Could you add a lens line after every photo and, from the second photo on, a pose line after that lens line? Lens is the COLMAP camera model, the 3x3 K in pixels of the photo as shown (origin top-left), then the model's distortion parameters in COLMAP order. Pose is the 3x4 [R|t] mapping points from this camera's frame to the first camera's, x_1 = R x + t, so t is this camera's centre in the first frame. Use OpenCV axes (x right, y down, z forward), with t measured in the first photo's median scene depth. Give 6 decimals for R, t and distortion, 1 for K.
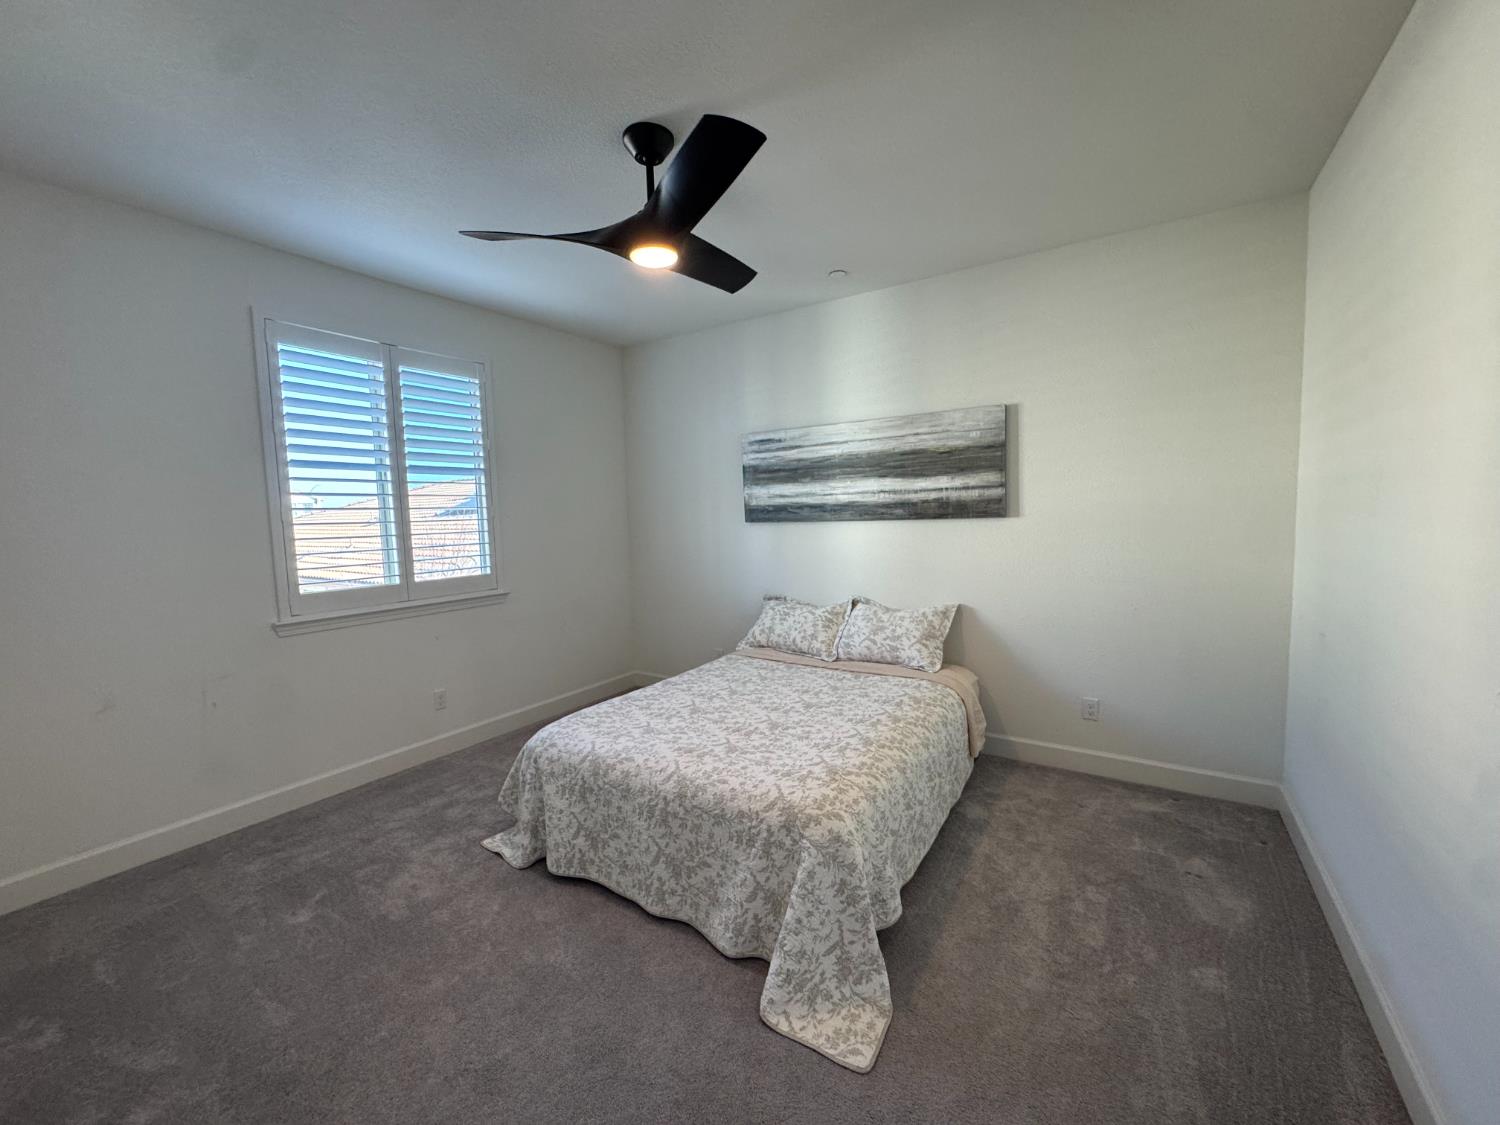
lens RADIAL K [[599.8, 0, 754.3], [0, 599.8, 558.2], [0, 0, 1]] dist [-0.001870, 0.001032]
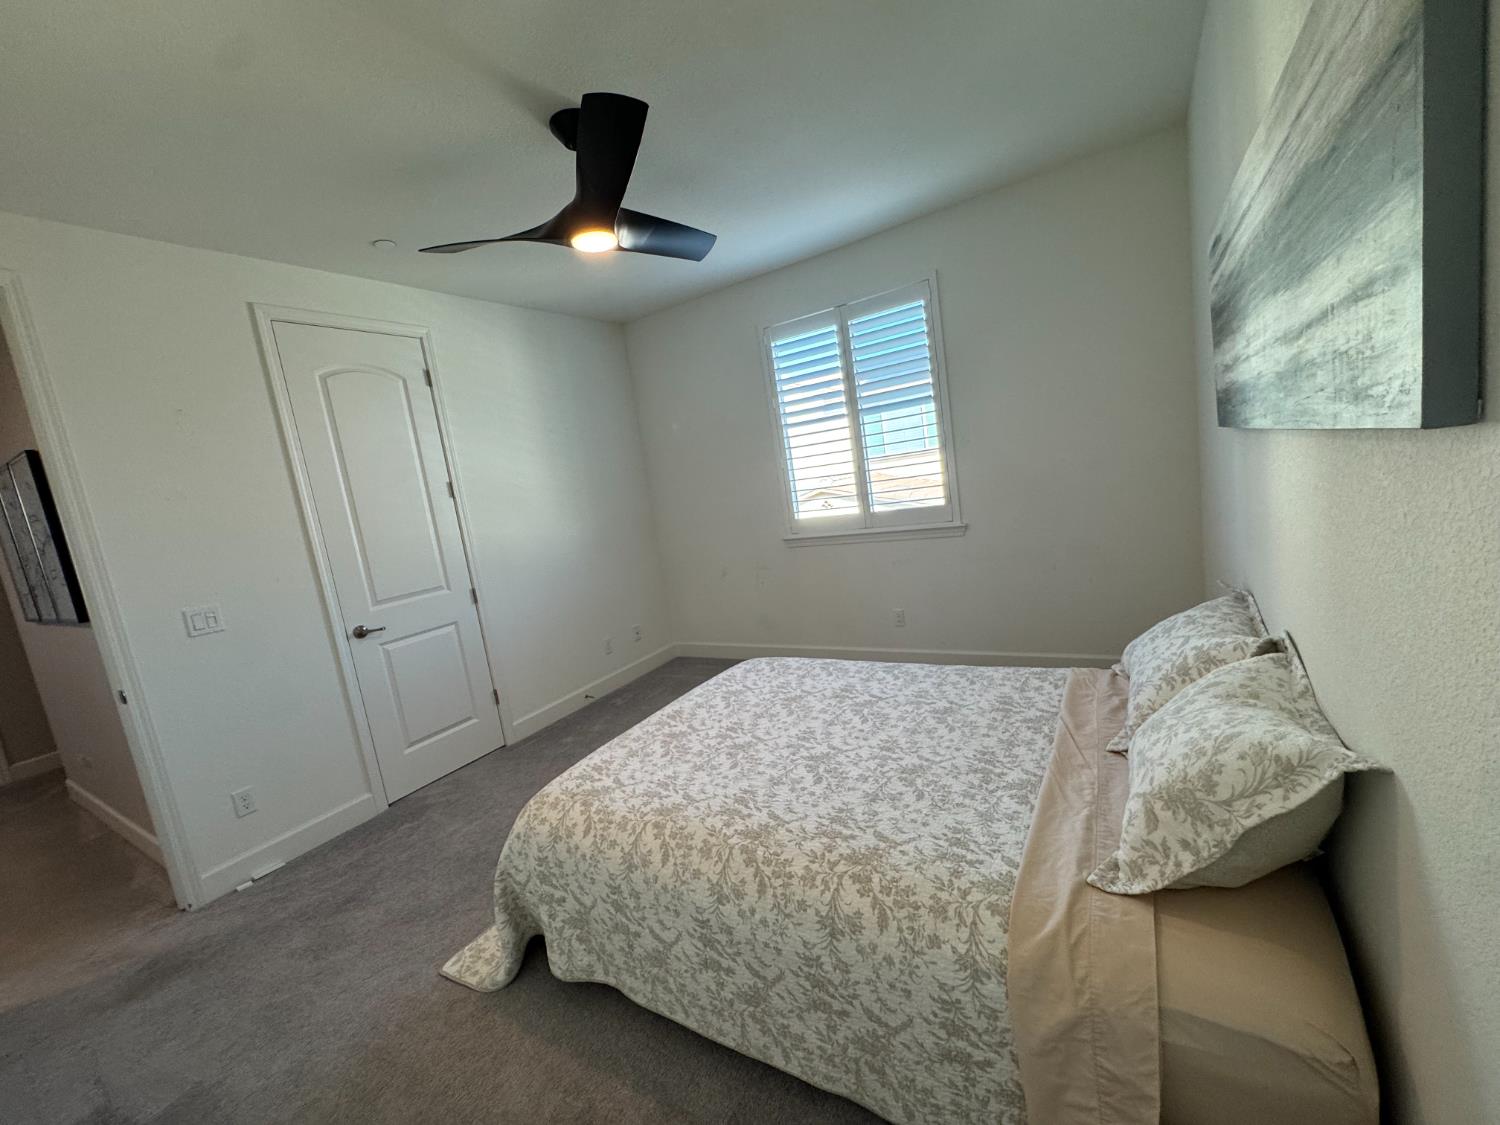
lens RADIAL K [[599.8, 0, 752.9], [0, 599.8, 565.4], [0, 0, 1]] dist [-0.001870, 0.001032]
pose [[0.055791, 0.170348, -0.983803, 0.681979], [0.064126, 0.982692, 0.173792, -0.088700], [0.996381, -0.072784, 0.043901, 0.852661]]
